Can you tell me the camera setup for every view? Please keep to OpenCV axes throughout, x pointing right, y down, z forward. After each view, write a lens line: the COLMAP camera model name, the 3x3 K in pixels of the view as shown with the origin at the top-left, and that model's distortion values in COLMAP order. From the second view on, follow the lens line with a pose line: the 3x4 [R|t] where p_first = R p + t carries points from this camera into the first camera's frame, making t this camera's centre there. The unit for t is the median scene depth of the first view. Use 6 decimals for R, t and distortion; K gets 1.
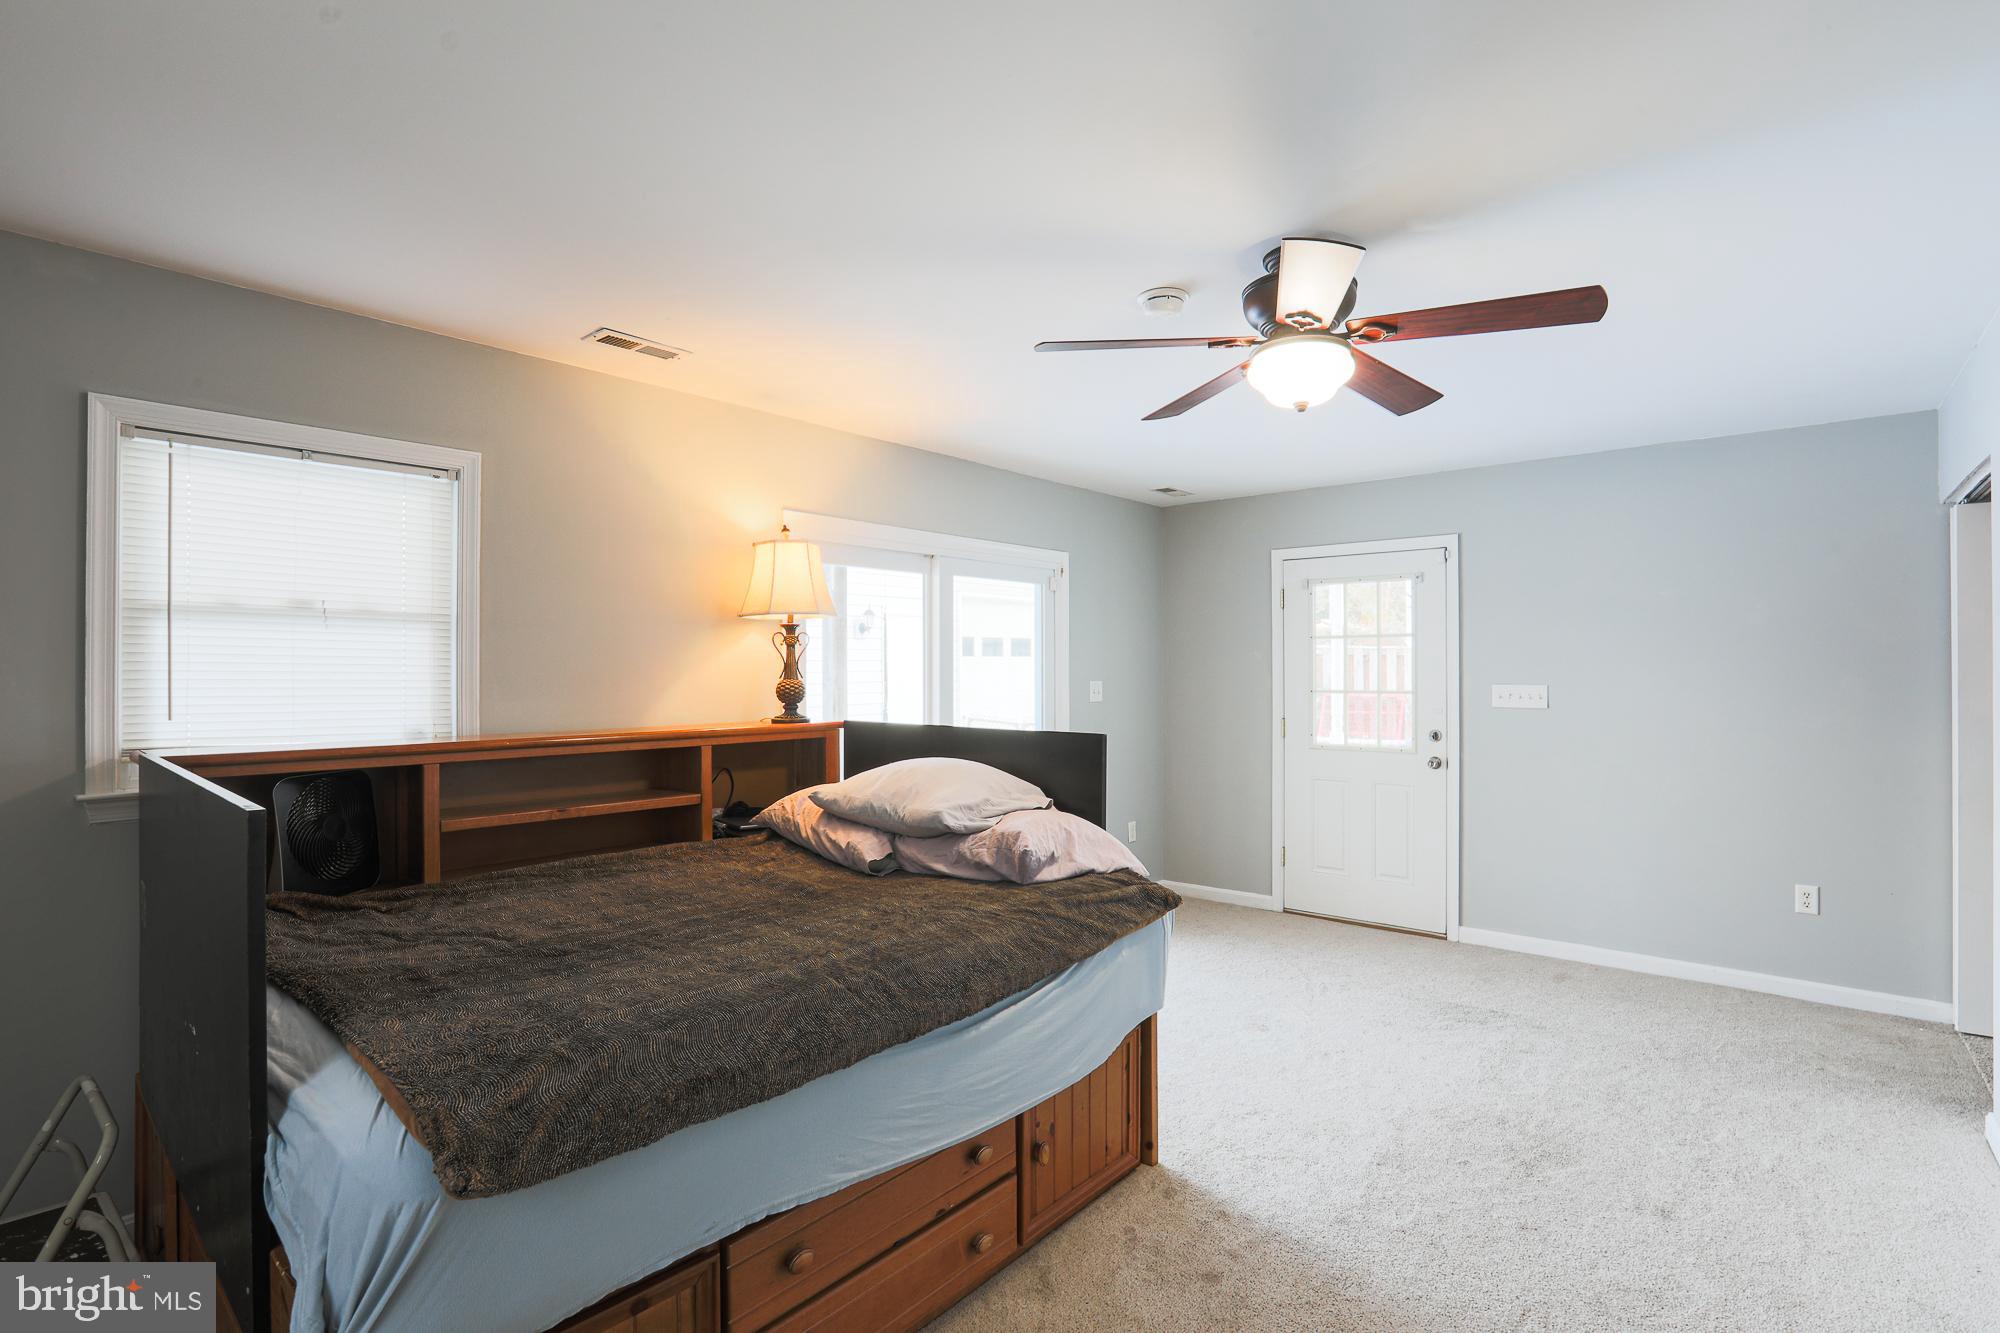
lens RADIAL K [[928.0, 0, 1000.4], [0, 928.0, 676.7], [0, 0, 1]] dist [-0.053988, 0.019858]
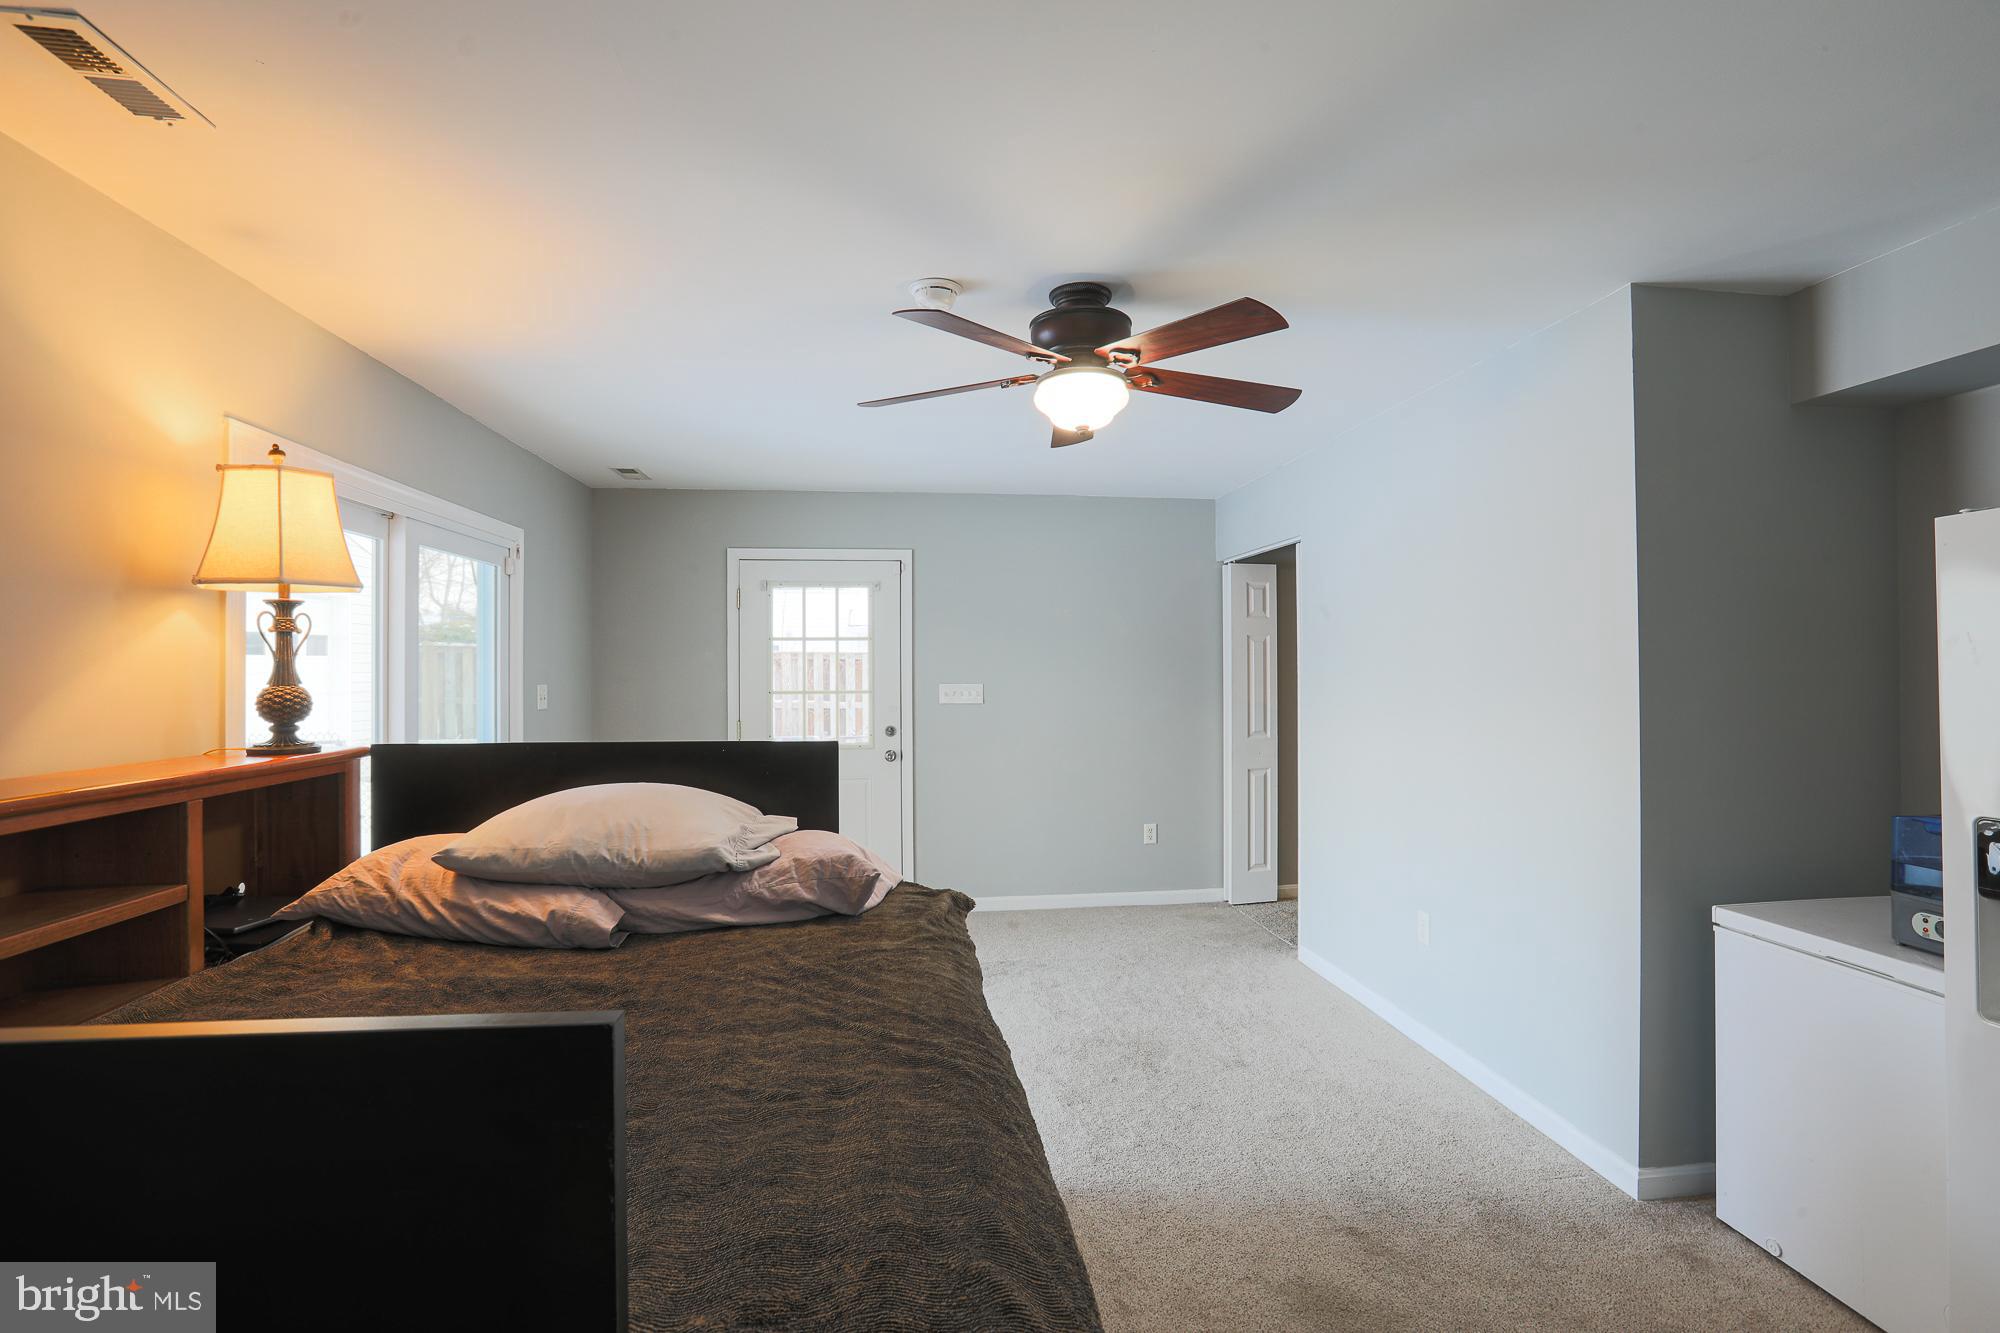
lens RADIAL K [[928.0, 0, 1000.4], [0, 928.0, 676.7], [0, 0, 1]] dist [-0.053988, 0.019858]
pose [[0.672289, -0.005167, 0.740270, -0.358444], [0.008396, 0.999965, -0.000645, 0.001175], [-0.740241, 0.006649, 0.672309, 0.212442]]
